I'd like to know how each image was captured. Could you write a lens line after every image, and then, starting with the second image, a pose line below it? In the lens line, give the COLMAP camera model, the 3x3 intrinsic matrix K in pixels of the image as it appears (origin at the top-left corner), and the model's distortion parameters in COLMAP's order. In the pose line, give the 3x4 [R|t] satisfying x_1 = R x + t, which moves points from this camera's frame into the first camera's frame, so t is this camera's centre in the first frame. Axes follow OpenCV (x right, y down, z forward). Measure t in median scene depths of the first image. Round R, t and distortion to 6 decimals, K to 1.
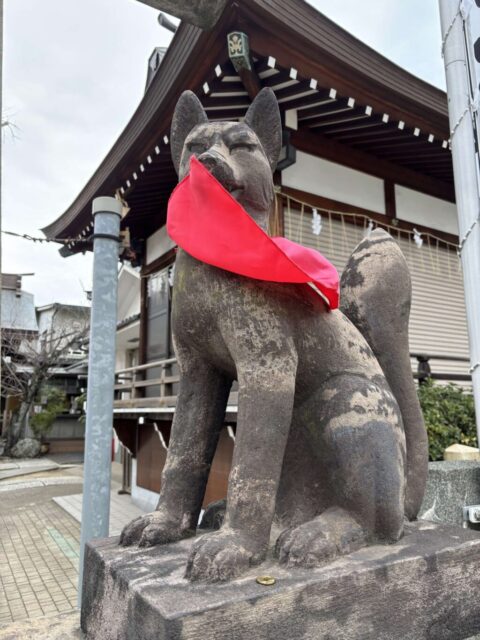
lens RADIAL K [[487.5, 0, 240.0], [0, 487.5, 320.0], [0, 0, 1]] dist [0.012929, 0.002552]
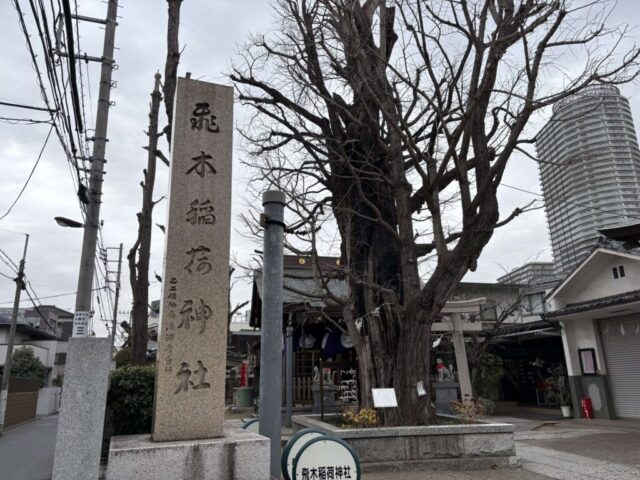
lens RADIAL K [[480.9, 0, 320.0], [0, 480.9, 240.0], [0, 0, 1]] dist [0.047833, -0.044275]
pose [[0.955053, -0.090796, -0.282186, -0.665958], [0.062237, 0.992137, -0.108589, -0.057077], [0.289827, 0.086146, 0.953194, -0.410779]]
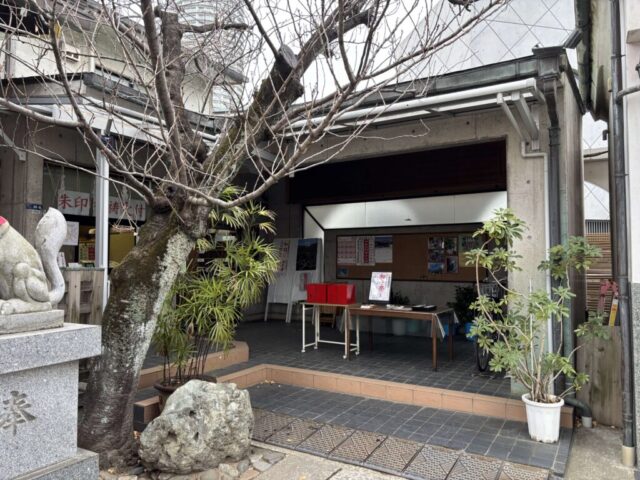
lens RADIAL K [[480.9, 0, 320.0], [0, 480.9, 240.0], [0, 0, 1]] dist [0.047833, -0.044275]
pose [[0.872697, 0.026638, 0.487535, -0.751991], [-0.093249, 0.989225, 0.112867, 0.206540], [-0.479276, -0.143961, 0.865777, 1.152884]]
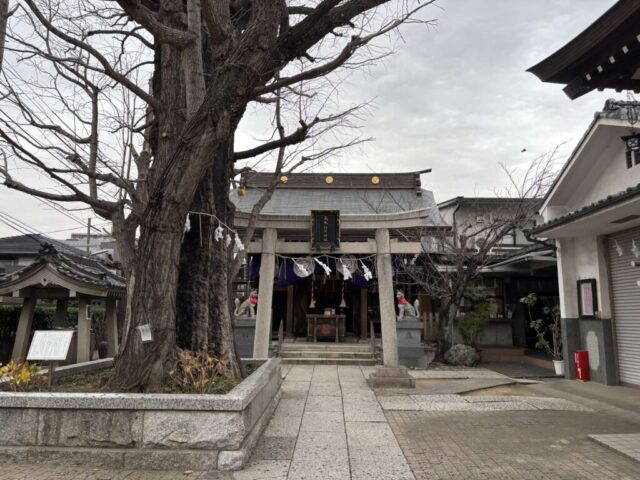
lens RADIAL K [[480.9, 0, 320.0], [0, 480.9, 240.0], [0, 0, 1]] dist [0.047833, -0.044275]
pose [[0.853743, -0.059459, -0.517289, -0.274164], [0.074239, 0.997209, 0.007903, 0.036720], [0.515375, -0.045150, 0.855774, 0.168507]]
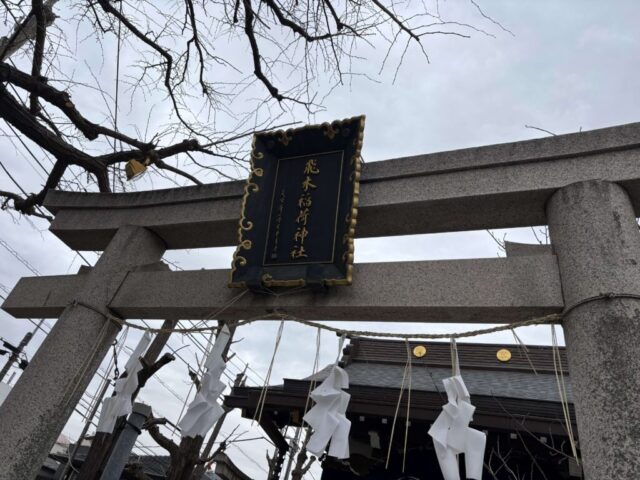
lens RADIAL K [[480.9, 0, 320.0], [0, 480.9, 240.0], [0, 0, 1]] dist [0.047833, -0.044275]
pose [[0.595604, -0.356509, -0.719831, -0.633741], [-0.085877, 0.862722, -0.498334, 0.157354], [0.798674, 0.358627, 0.483225, 0.972893]]
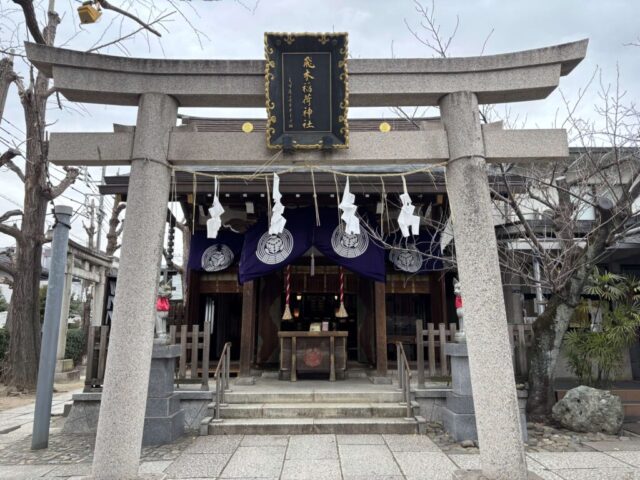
lens RADIAL K [[480.9, 0, 320.0], [0, 480.9, 240.0], [0, 0, 1]] dist [0.047833, -0.044275]
pose [[0.867147, -0.087727, -0.490266, -0.621067], [0.086269, 0.995942, -0.025624, 0.149530], [0.490524, -0.020075, 0.871196, 0.746163]]
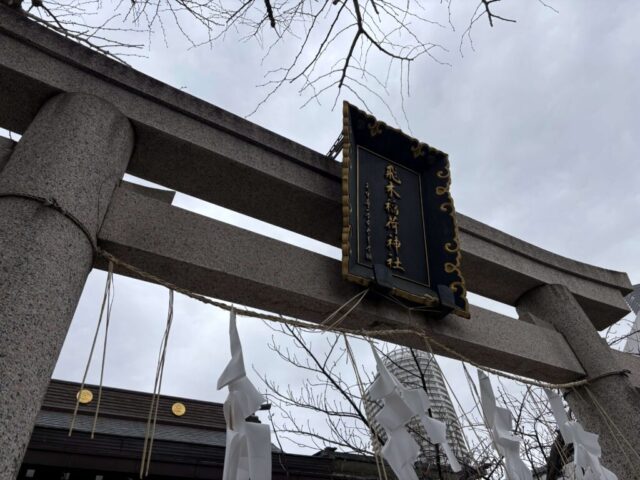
lens RADIAL K [[487.5, 0, 320.0], [0, 487.5, 240.0], [0, 0, 1]] dist [0.012929, 0.002552]
pose [[0.993624, -0.062432, 0.093879, -0.860927], [0.104741, 0.819286, -0.563737, 0.150291], [-0.041719, 0.569976, 0.820602, 0.908907]]
